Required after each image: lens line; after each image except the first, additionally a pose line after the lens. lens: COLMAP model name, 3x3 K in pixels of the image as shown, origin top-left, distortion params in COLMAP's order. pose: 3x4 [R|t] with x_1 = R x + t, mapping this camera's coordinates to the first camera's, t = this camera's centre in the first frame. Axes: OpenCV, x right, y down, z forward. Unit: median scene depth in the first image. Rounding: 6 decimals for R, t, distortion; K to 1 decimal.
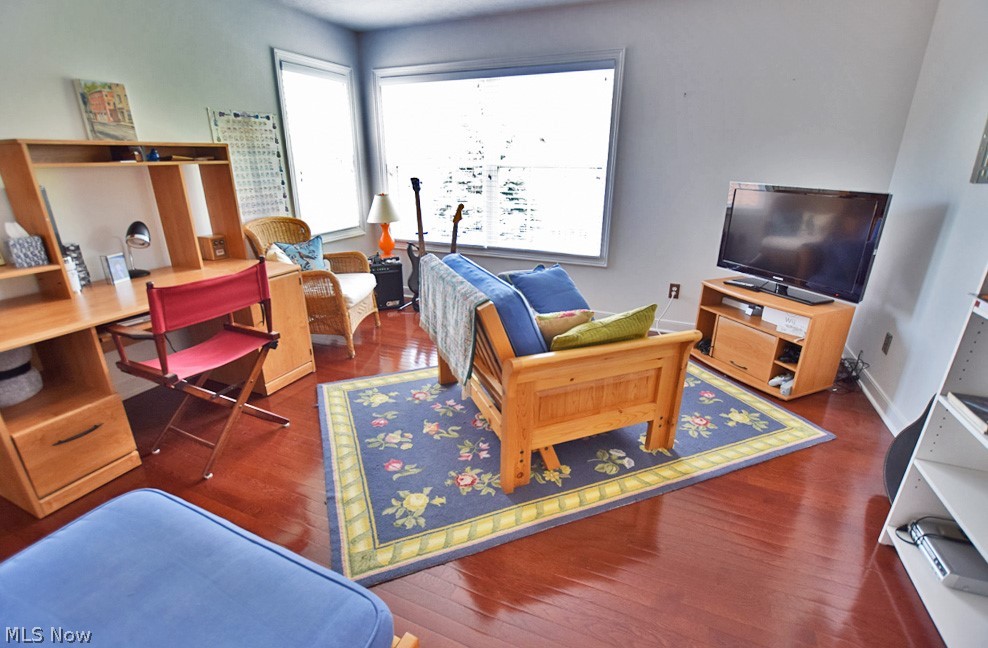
lens RADIAL K [[441.1, 0, 495.8], [0, 441.1, 321.0], [0, 0, 1]] dist [-0.017049, -0.000463]
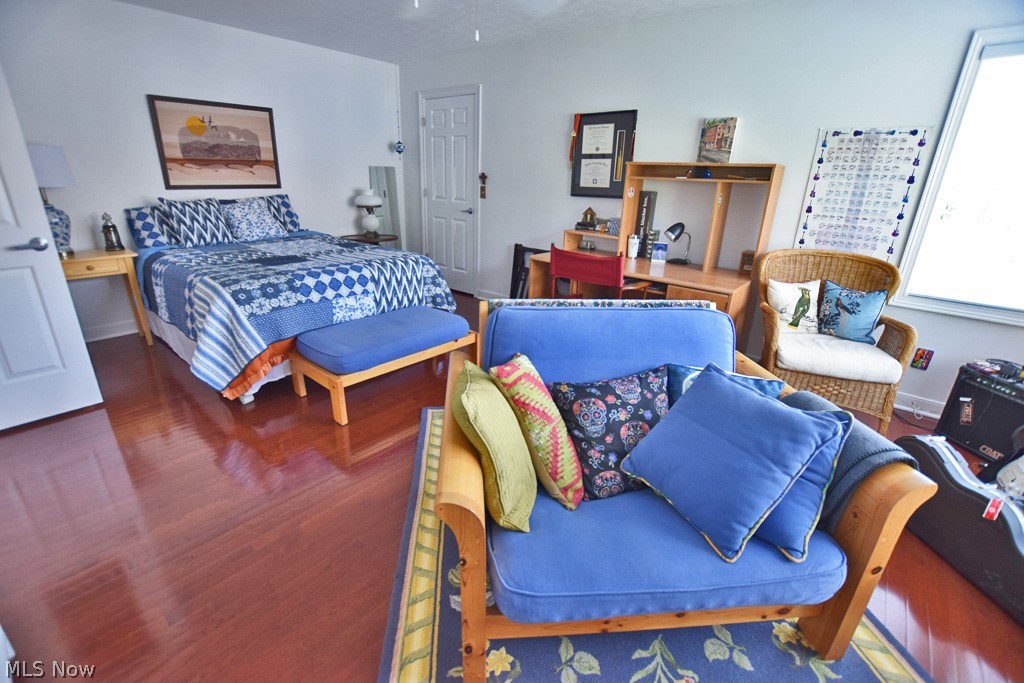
lens RADIAL K [[457.2, 0, 516.1], [0, 457.2, 339.1], [0, 0, 1]] dist [-0.017049, -0.000463]
pose [[-0.268461, 0.311374, -0.911578, 0.565261], [-0.369819, 0.840485, 0.396003, -0.236876], [0.889473, 0.443431, -0.110485, 0.697235]]
